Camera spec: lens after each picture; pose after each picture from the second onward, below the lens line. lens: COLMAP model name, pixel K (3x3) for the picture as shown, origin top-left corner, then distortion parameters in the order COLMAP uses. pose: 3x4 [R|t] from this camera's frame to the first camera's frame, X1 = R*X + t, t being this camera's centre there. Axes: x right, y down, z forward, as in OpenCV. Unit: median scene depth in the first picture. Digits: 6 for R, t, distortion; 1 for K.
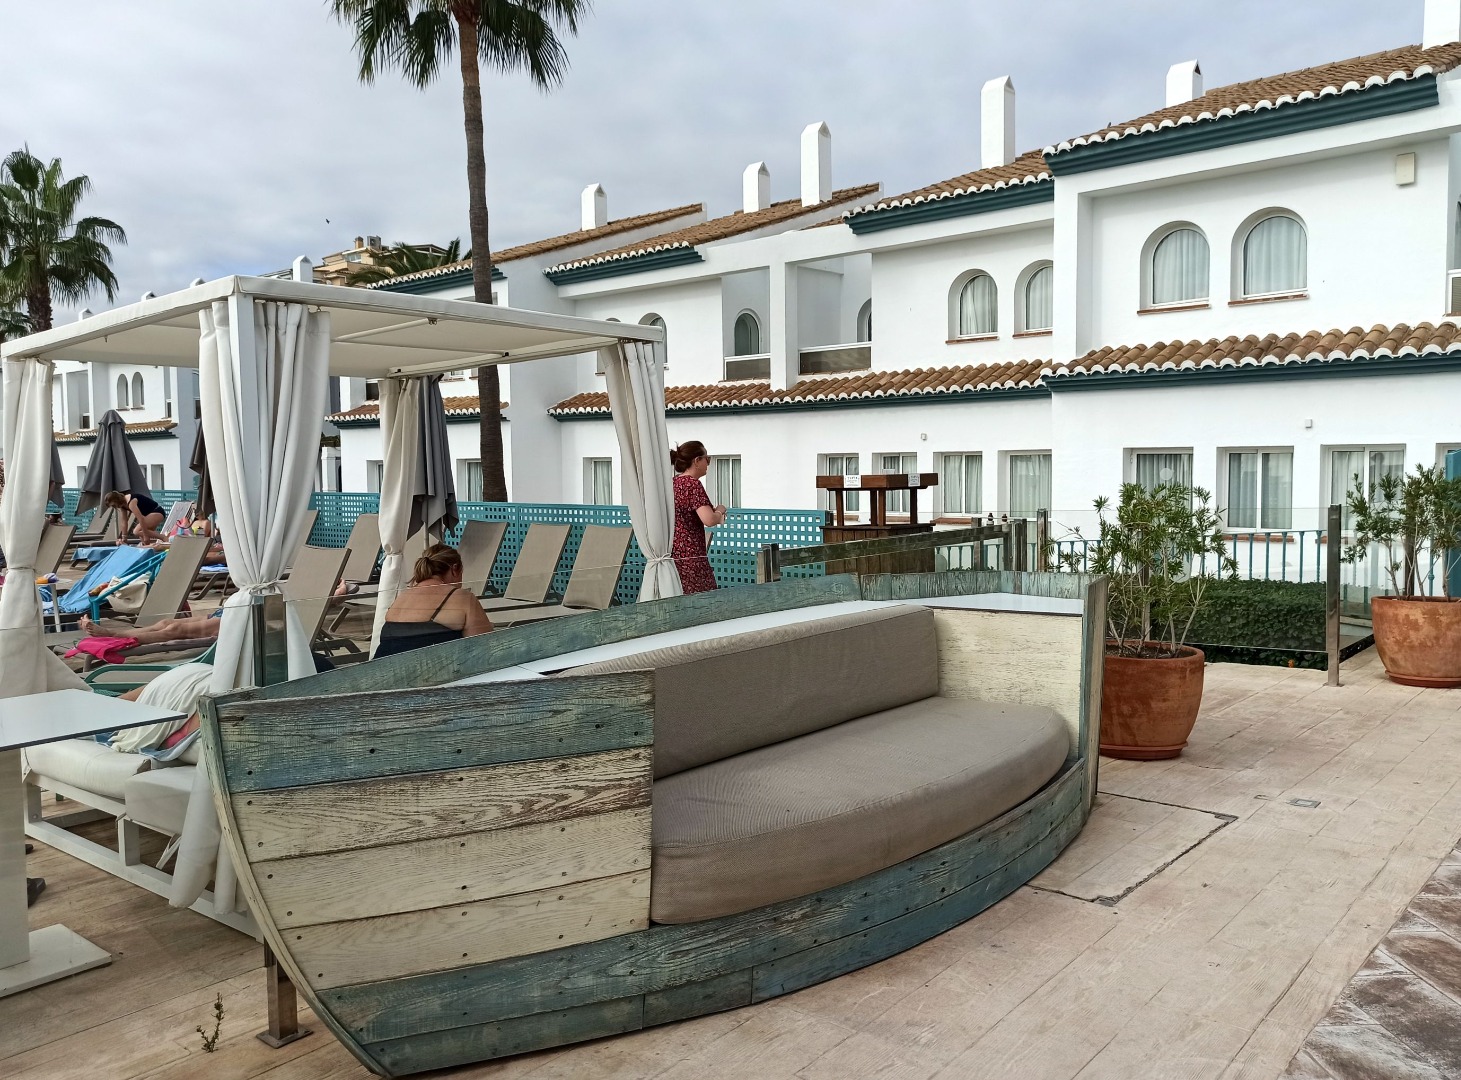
lens RADIAL K [[1078.4, 0, 730.5], [0, 1078.4, 540.0], [0, 0, 1]] dist [0.026229, -0.022753]
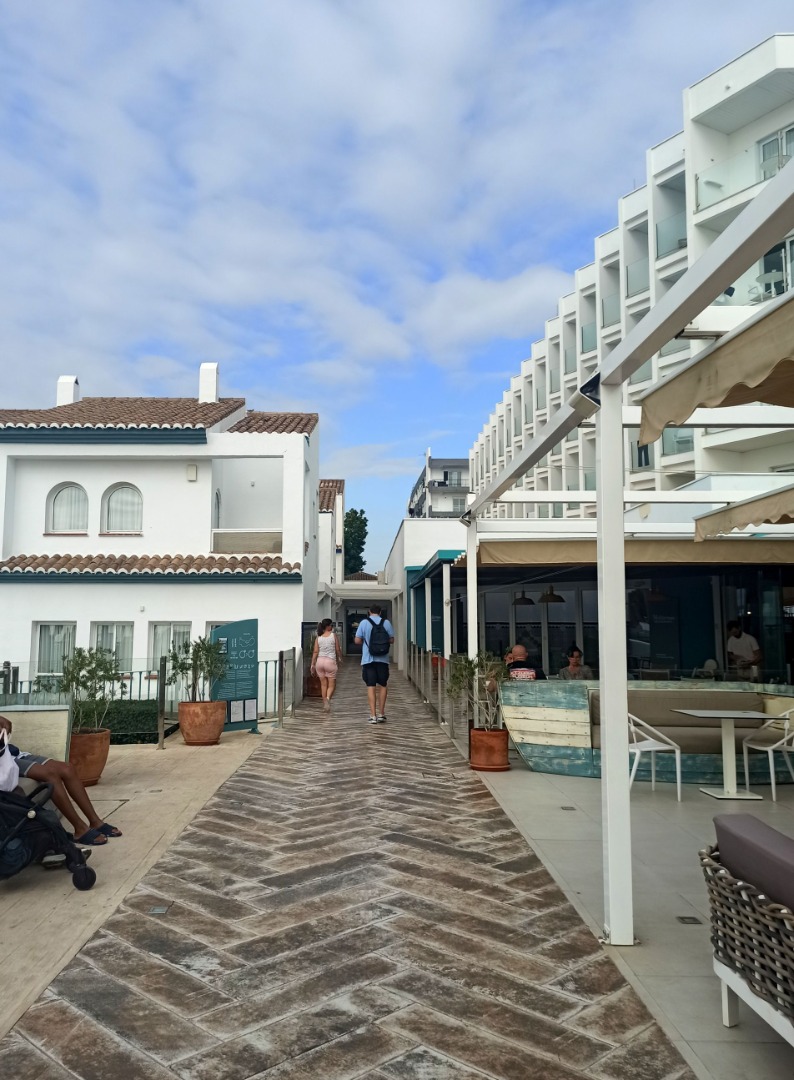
lens RADIAL K [[797.2, 0, 397.0], [0, 797.2, 540.0], [0, 0, 1]] dist [0.026229, -0.022753]
pose [[0.690151, 0.090044, 0.718041, -0.114640], [0.038020, 0.986347, -0.160233, 0.004380], [-0.722666, 0.137885, 0.677305, -0.175215]]
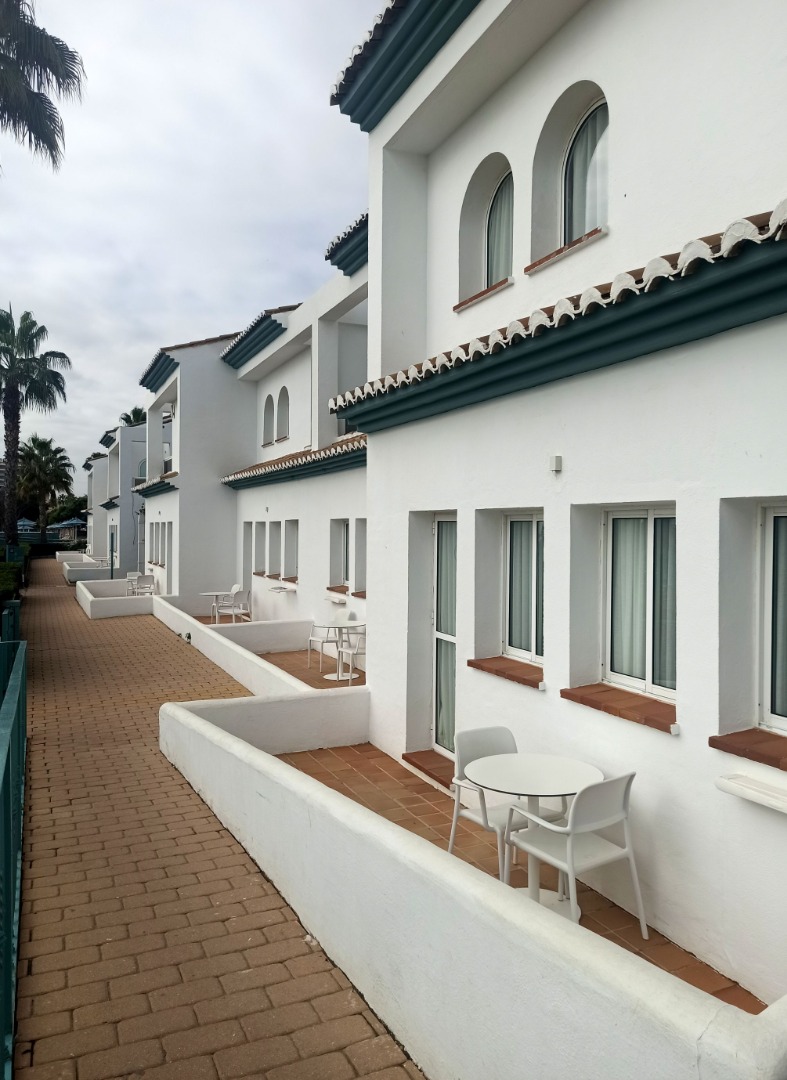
lens RADIAL K [[785.6, 0, 393.5], [0, 785.6, 540.0], [0, 0, 1]] dist [-0.004900, -0.001381]
pose [[0.902178, 0.022780, -0.430762, 0.623570], [-0.047310, 0.997806, -0.046317, -0.050472], [0.428761, 0.062166, 0.901276, 0.632591]]
